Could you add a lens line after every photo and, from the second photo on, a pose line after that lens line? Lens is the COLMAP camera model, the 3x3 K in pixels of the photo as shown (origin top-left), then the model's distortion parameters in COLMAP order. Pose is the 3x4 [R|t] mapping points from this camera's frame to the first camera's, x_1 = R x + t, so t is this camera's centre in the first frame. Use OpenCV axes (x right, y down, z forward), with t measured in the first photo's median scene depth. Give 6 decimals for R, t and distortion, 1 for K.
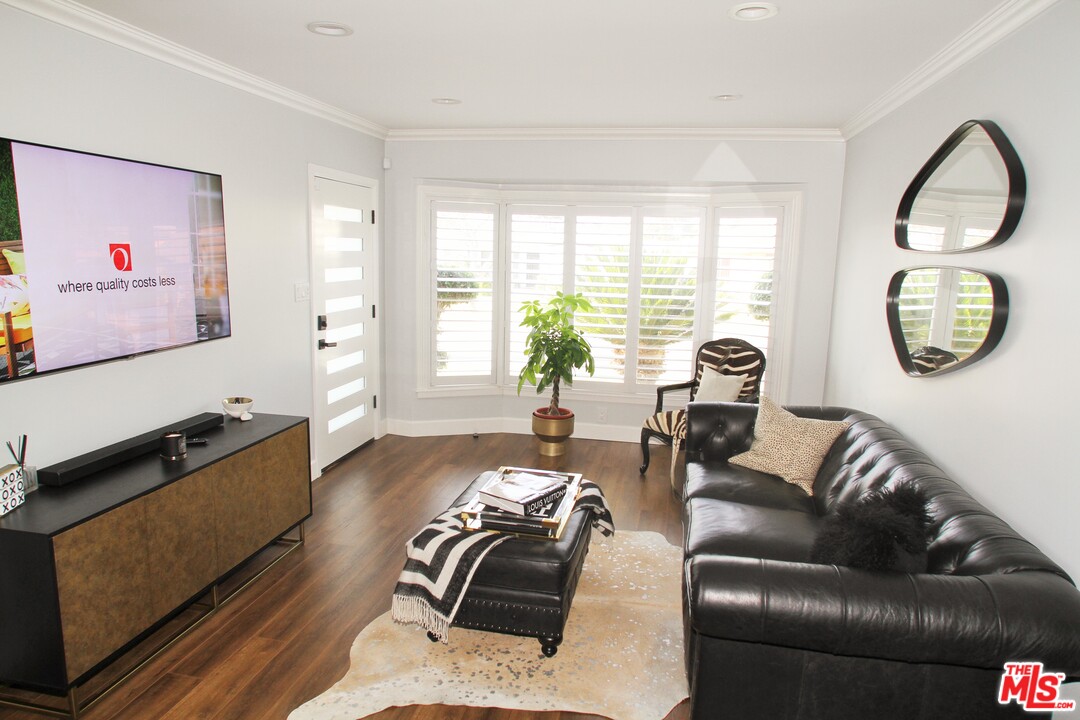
lens RADIAL K [[696.6, 0, 536.9], [0, 696.6, 364.8], [0, 0, 1]] dist [-0.047650, 0.029930]
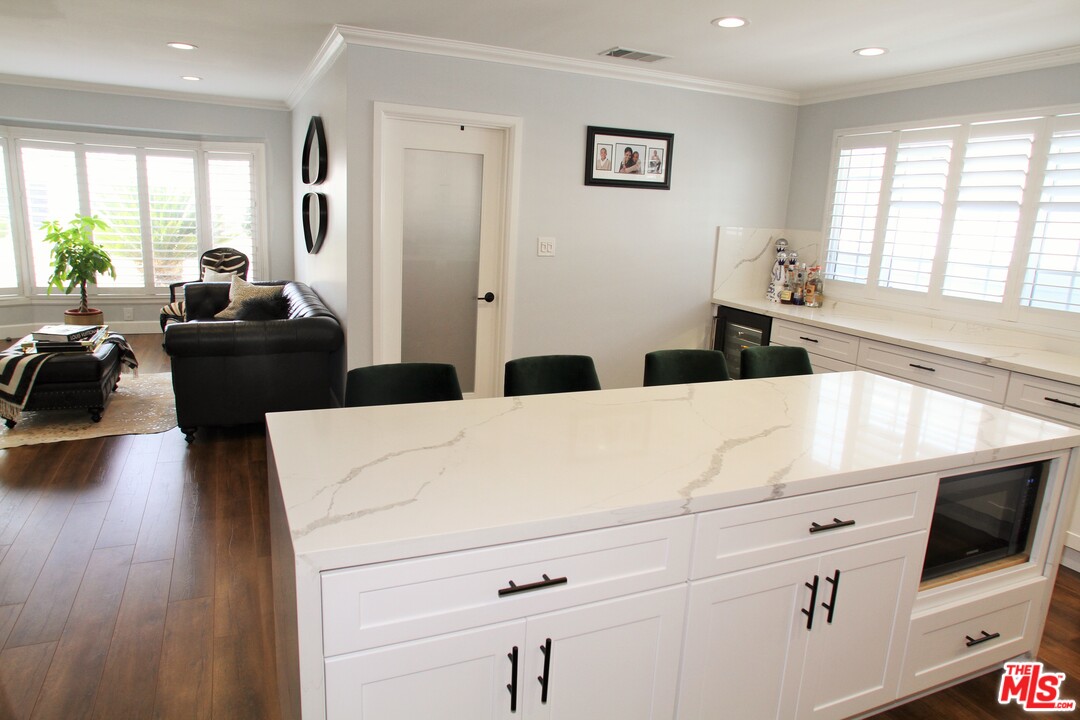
lens RADIAL K [[696.6, 0, 533.7], [0, 696.6, 360.5], [0, 0, 1]] dist [-0.047650, 0.029930]
pose [[0.818905, -0.107880, 0.563699, -0.027945], [0.063926, 0.993209, 0.097210, 0.136797], [-0.570358, -0.043571, 0.820240, -0.749444]]
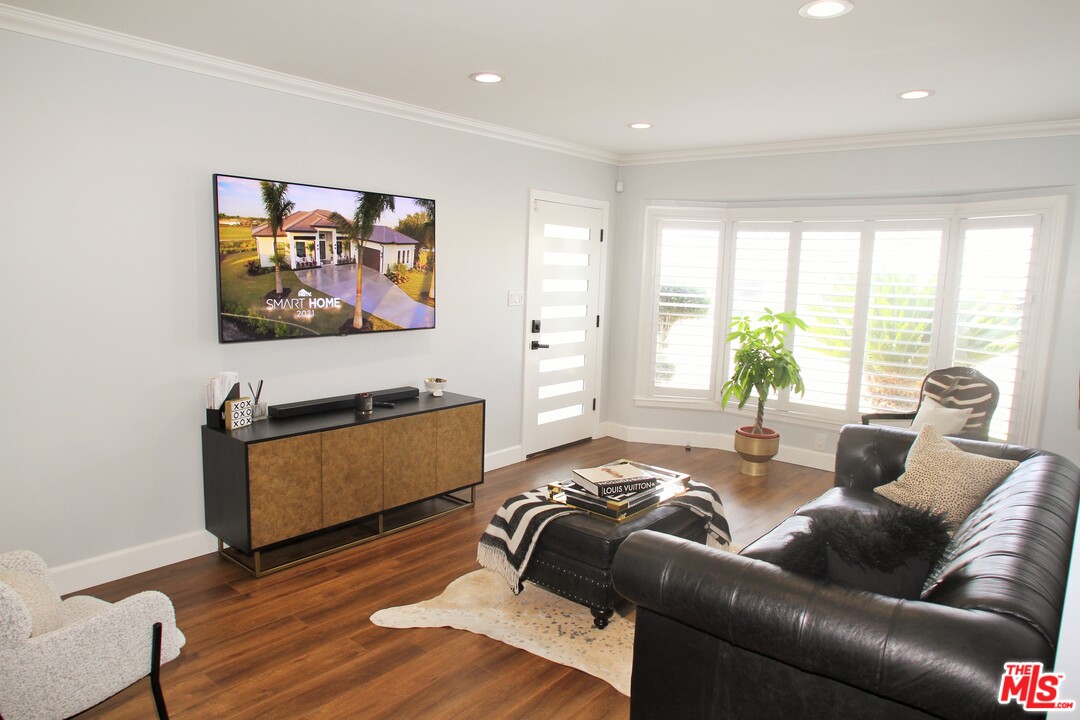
lens RADIAL K [[696.6, 0, 531.6], [0, 696.6, 365.9], [0, 0, 1]] dist [-0.047650, 0.029930]
pose [[0.876699, 0.069734, -0.475959, 0.314058], [-0.088072, 0.995981, -0.016302, 0.031704], [0.472909, 0.056211, 0.879317, -0.017577]]
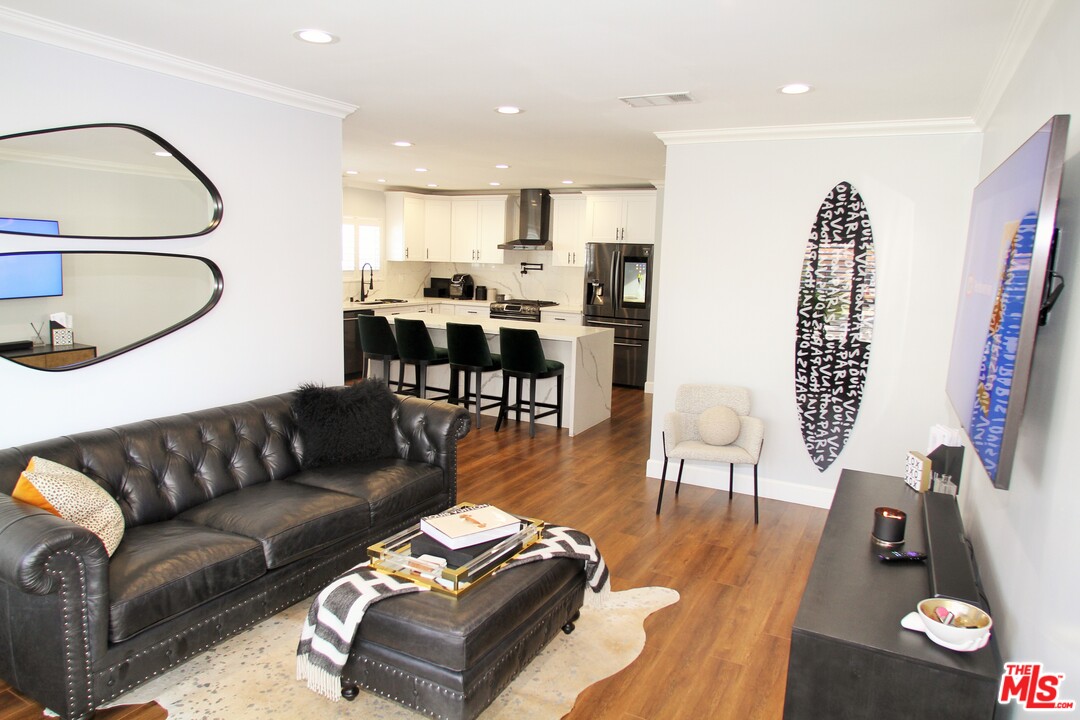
lens RADIAL K [[696.6, 0, 532.8], [0, 696.6, 360.2], [0, 0, 1]] dist [-0.047650, 0.029930]
pose [[-0.952172, -0.100888, 0.288426, -0.303329], [-0.007248, 0.951112, 0.308761, -0.273265], [-0.305476, 0.291903, -0.906354, 1.523048]]
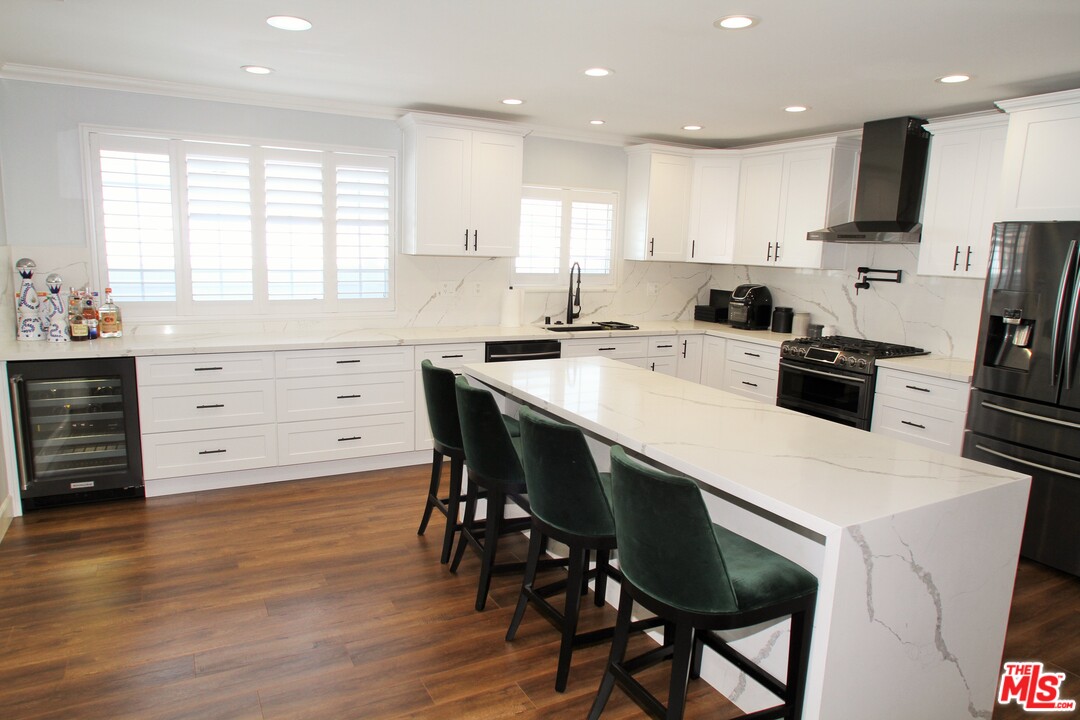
lens RADIAL K [[696.6, 0, 530.4], [0, 696.6, 360.3], [0, 0, 1]] dist [-0.047650, 0.029930]
pose [[-0.630763, -0.174036, 0.756207, -0.103864], [0.073344, 0.956790, 0.281376, -0.048242], [-0.772501, 0.232945, -0.590744, 0.294180]]
